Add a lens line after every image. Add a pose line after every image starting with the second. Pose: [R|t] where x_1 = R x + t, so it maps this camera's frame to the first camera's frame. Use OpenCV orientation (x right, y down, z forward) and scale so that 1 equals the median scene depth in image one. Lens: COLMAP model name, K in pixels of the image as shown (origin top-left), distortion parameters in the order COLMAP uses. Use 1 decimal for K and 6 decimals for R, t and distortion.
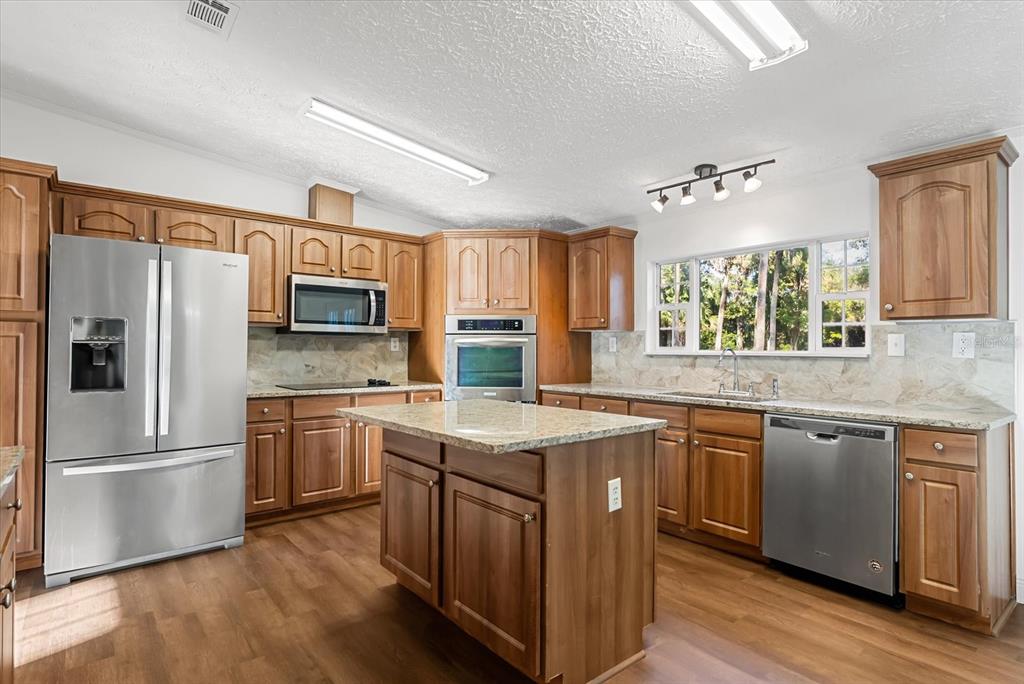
lens RADIAL K [[534.8, 0, 512.0], [0, 534.8, 342.0], [0, 0, 1]] dist [-0.000158, 0.000193]
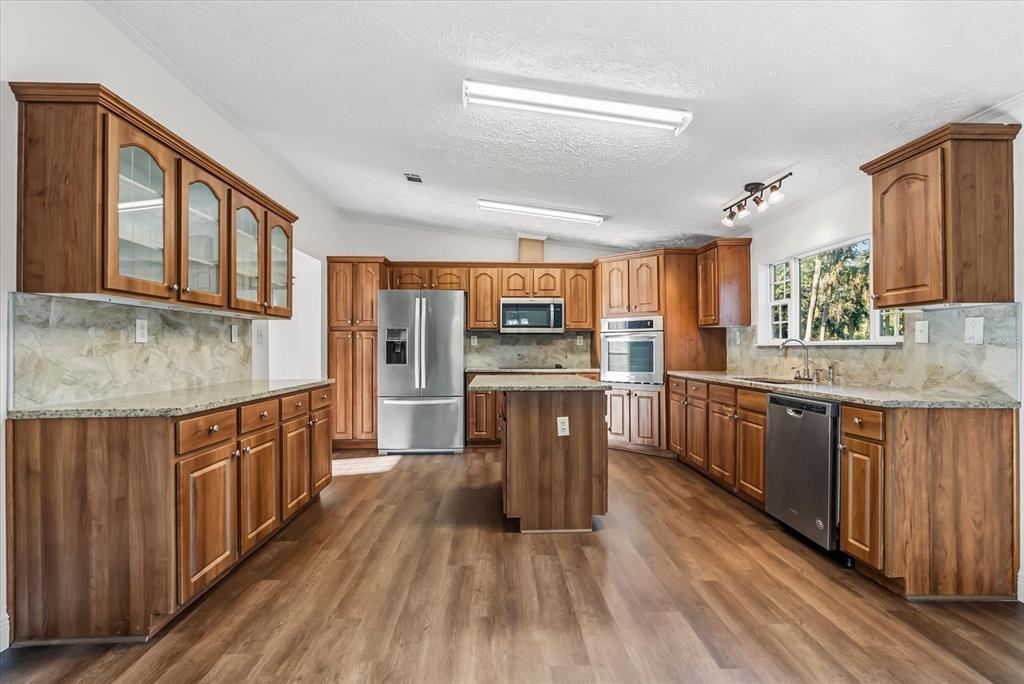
lens RADIAL K [[482.2, 0, 512.0], [0, 482.2, 346.4], [0, 0, 1]] dist [0.000771, 0.000386]
pose [[0.796461, -0.006608, -0.604654, 0.601992], [0.011183, 0.999930, 0.003802, 0.019000], [0.604586, -0.009790, 0.796479, -0.176348]]
